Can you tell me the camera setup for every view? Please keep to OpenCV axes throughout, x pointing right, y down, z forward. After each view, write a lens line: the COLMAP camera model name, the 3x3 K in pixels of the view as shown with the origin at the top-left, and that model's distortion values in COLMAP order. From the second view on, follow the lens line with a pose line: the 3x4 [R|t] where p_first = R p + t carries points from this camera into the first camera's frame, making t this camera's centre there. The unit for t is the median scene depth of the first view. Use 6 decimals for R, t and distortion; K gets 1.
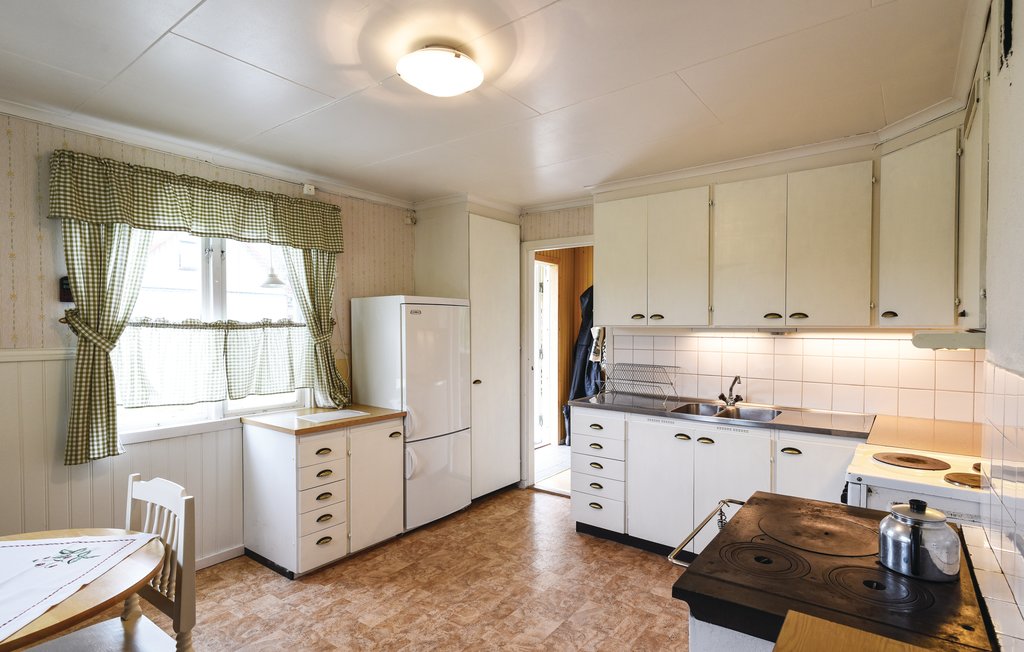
lens RADIAL K [[509.1, 0, 516.7], [0, 509.1, 332.0], [0, 0, 1]] dist [-0.000302, -0.000484]
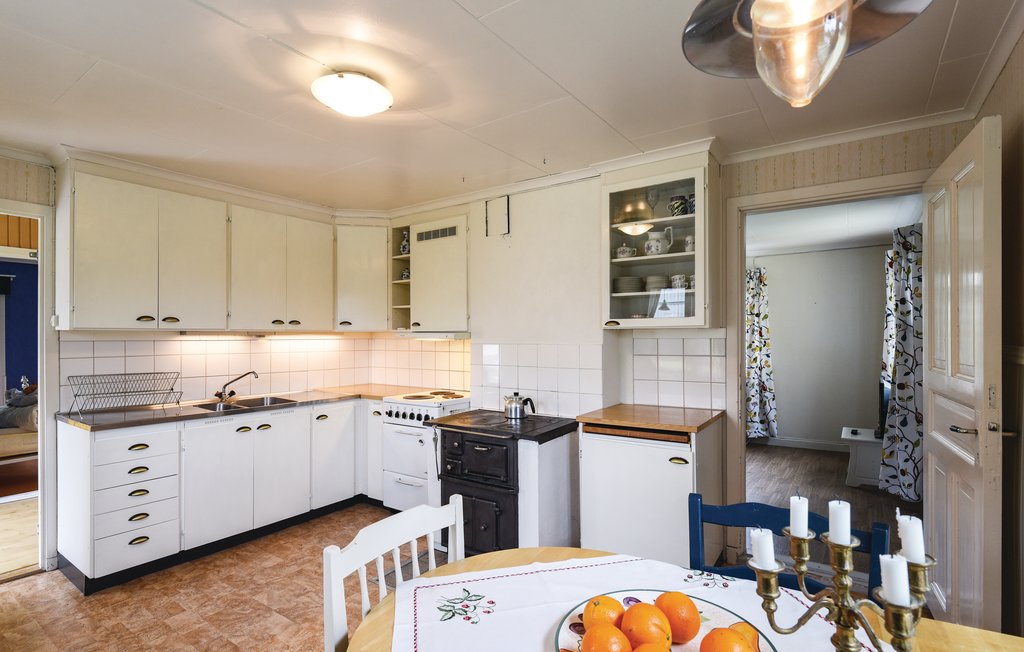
lens RADIAL K [[530.3, 0, 511.9], [0, 530.3, 325.8], [0, 0, 1]] dist [0.001143, -0.000939]
pose [[-0.052981, 0.012455, 0.998518, -0.912546], [0.008643, 0.999890, -0.012013, -0.001346], [-0.998558, 0.007994, -0.053083, 0.503023]]
